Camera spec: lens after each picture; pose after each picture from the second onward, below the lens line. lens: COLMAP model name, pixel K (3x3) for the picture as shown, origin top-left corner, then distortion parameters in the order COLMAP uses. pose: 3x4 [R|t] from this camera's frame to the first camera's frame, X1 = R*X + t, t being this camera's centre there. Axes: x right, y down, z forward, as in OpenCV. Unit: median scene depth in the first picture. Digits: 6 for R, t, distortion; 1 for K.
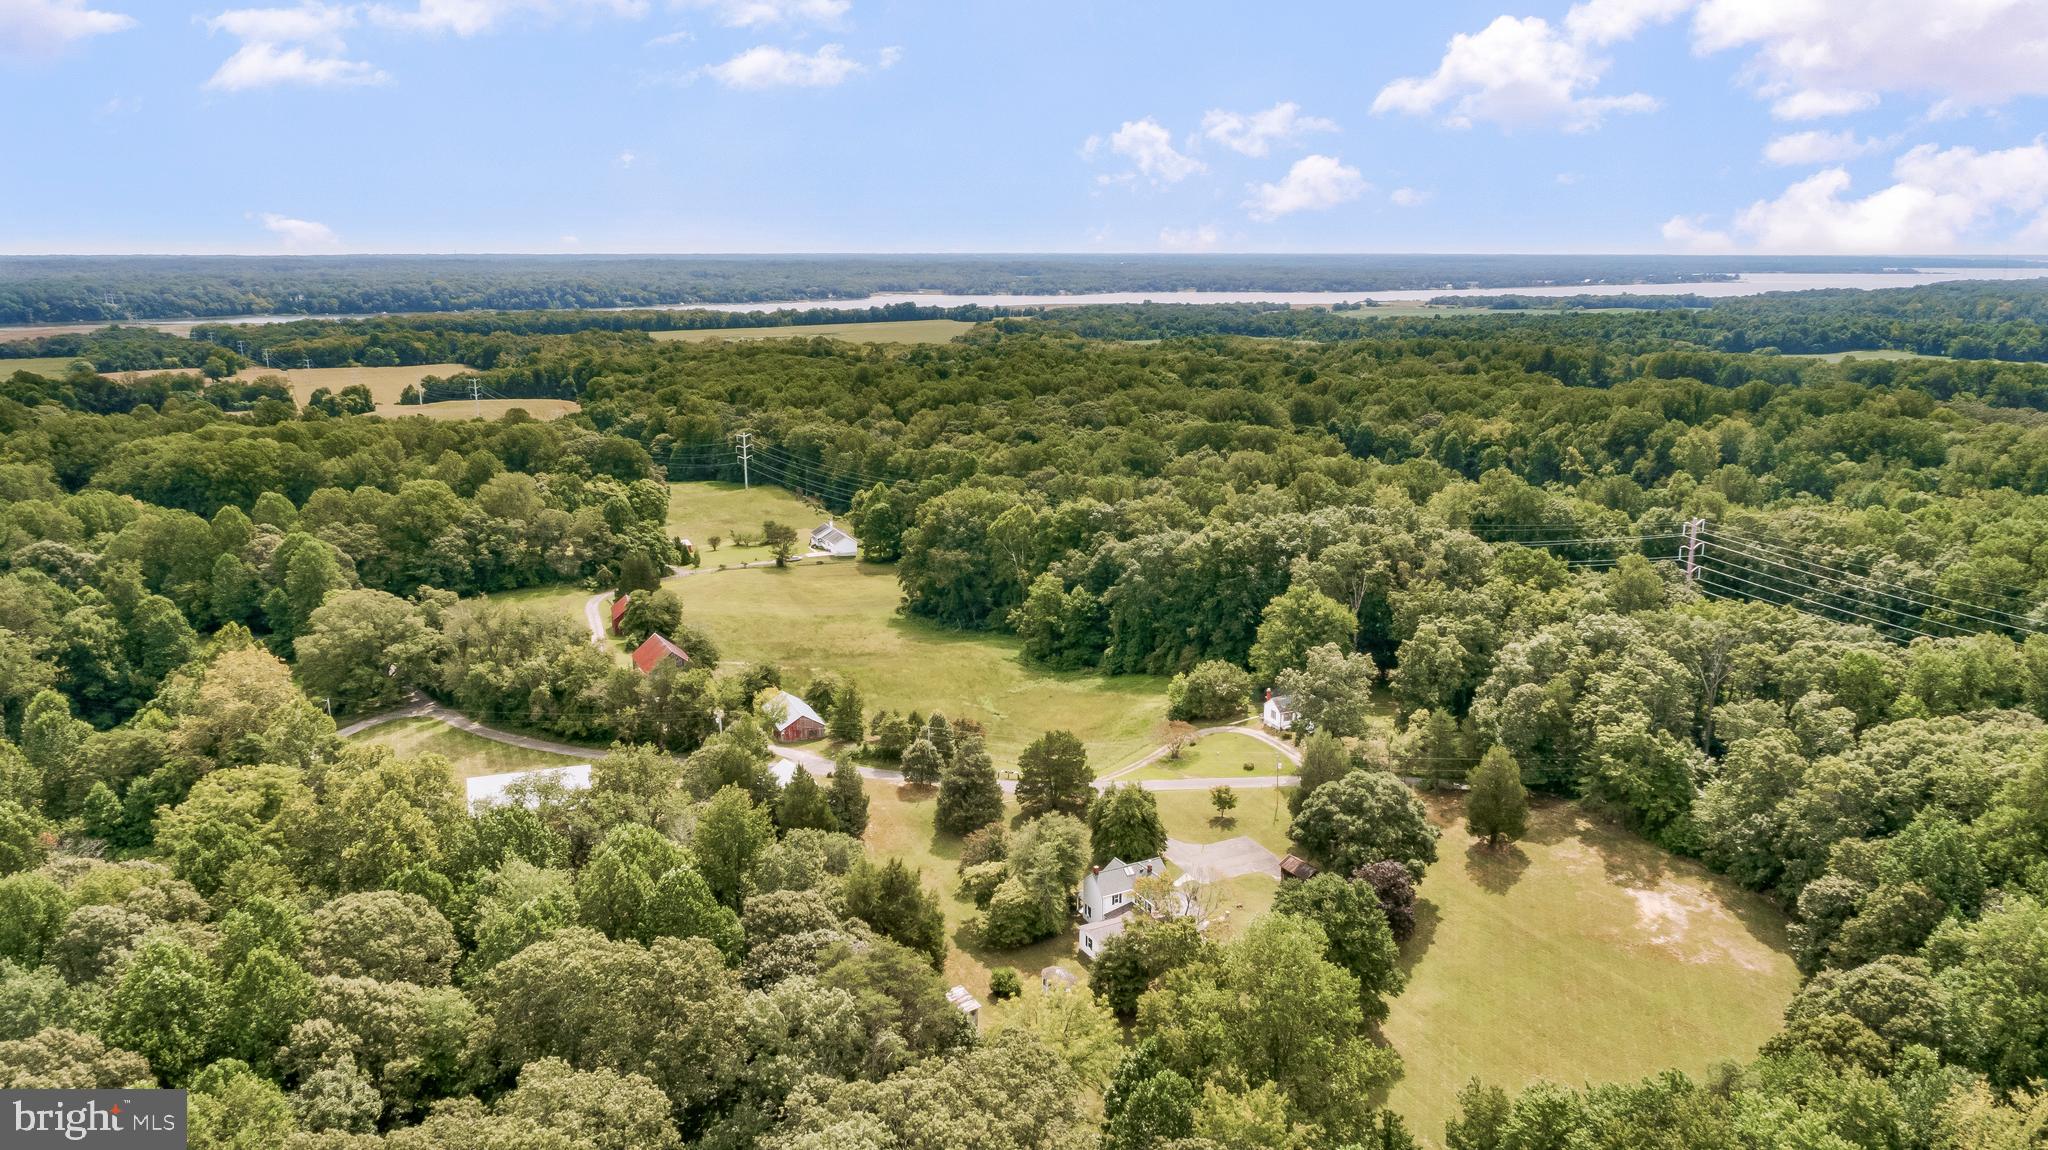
lens RADIAL K [[1403.8, 0, 1017.6], [0, 1403.8, 533.0], [0, 0, 1]] dist [-0.000906, 0.003165]
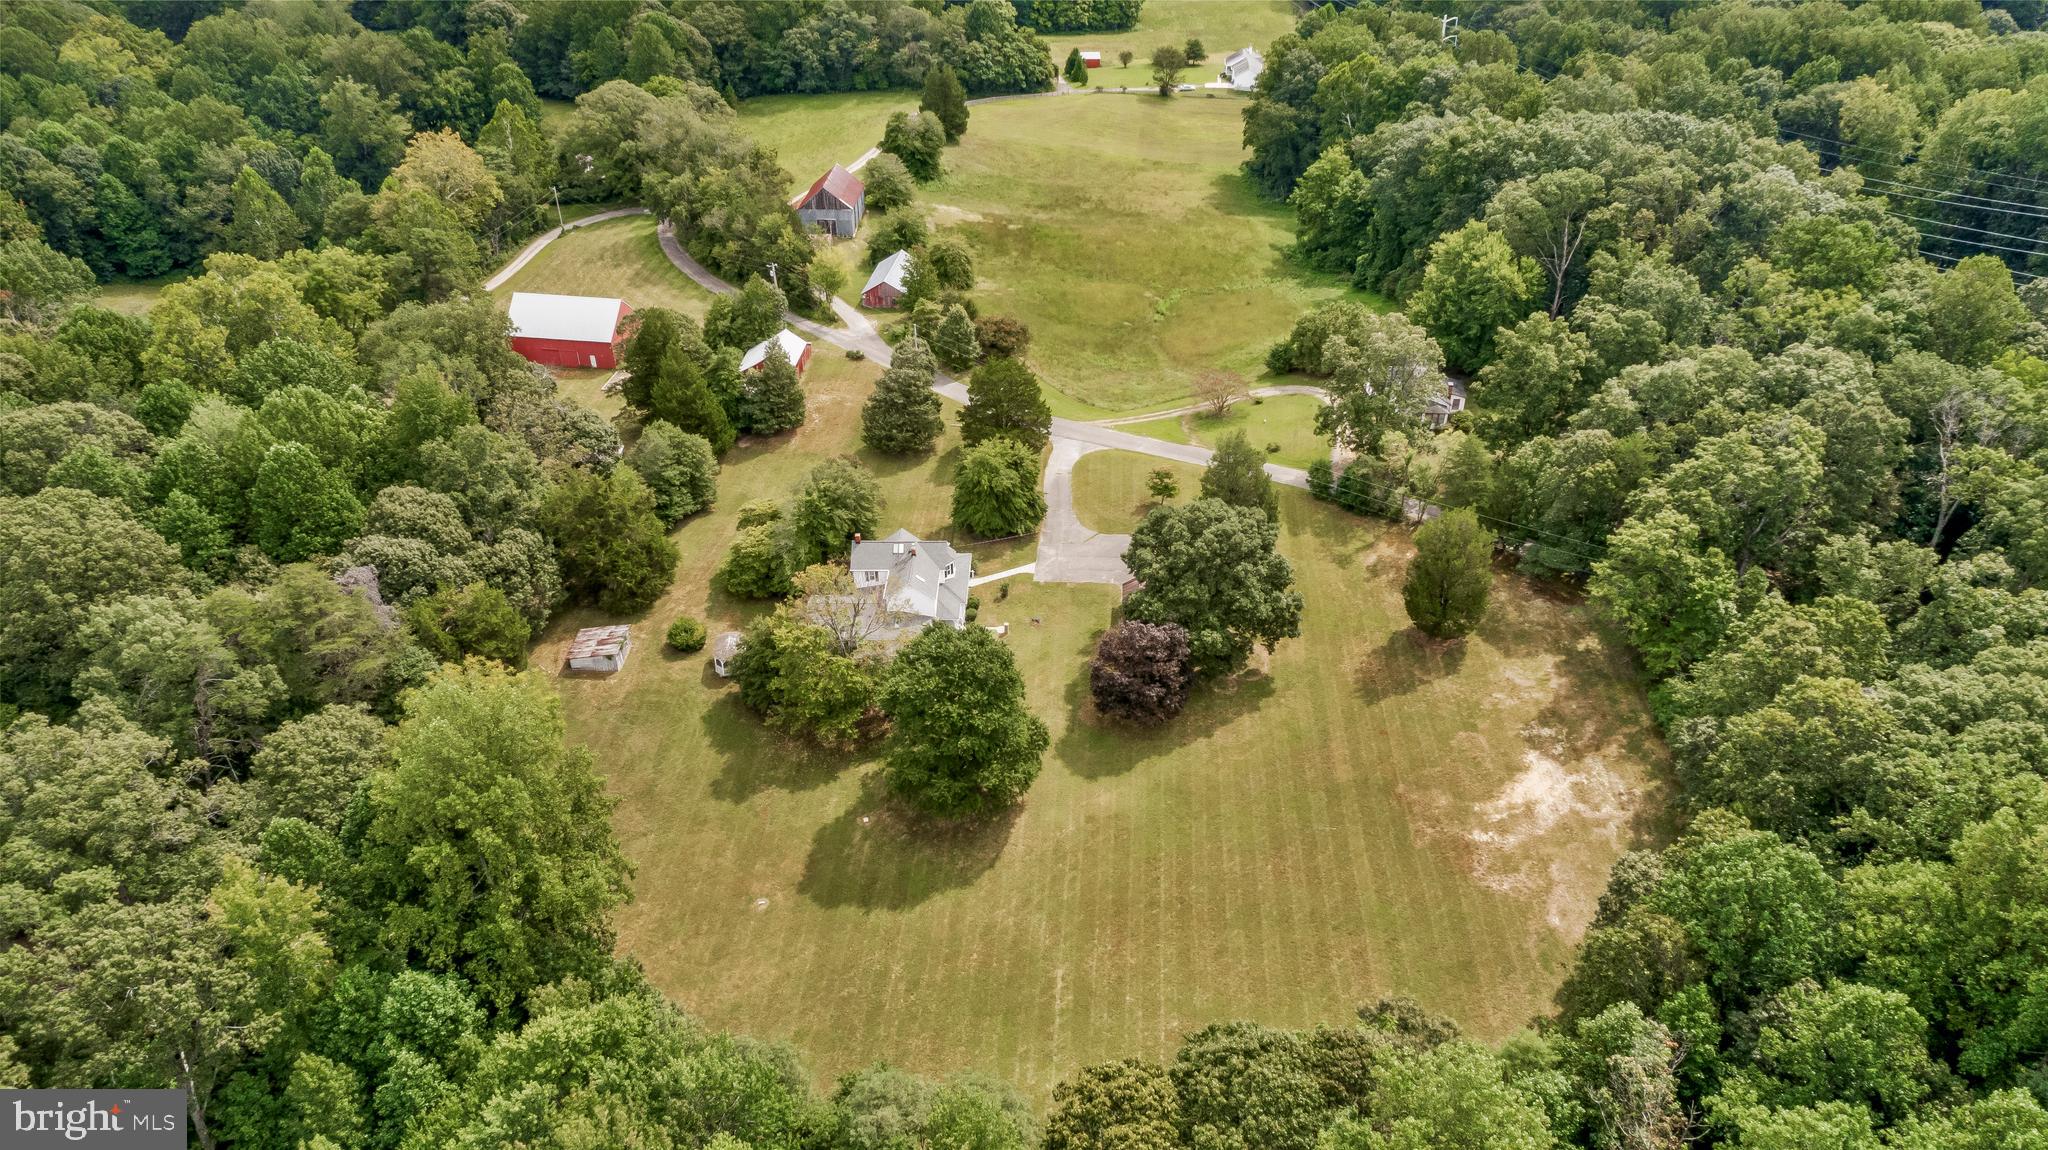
lens RADIAL K [[1403.8, 0, 1017.6], [0, 1403.8, 533.0], [0, 0, 1]] dist [-0.000906, 0.003165]
pose [[0.866331, 0.249573, -0.432647, 0.271369], [-0.086885, 0.928308, 0.361517, -0.042754], [0.491855, -0.275603, 0.825906, 0.182641]]
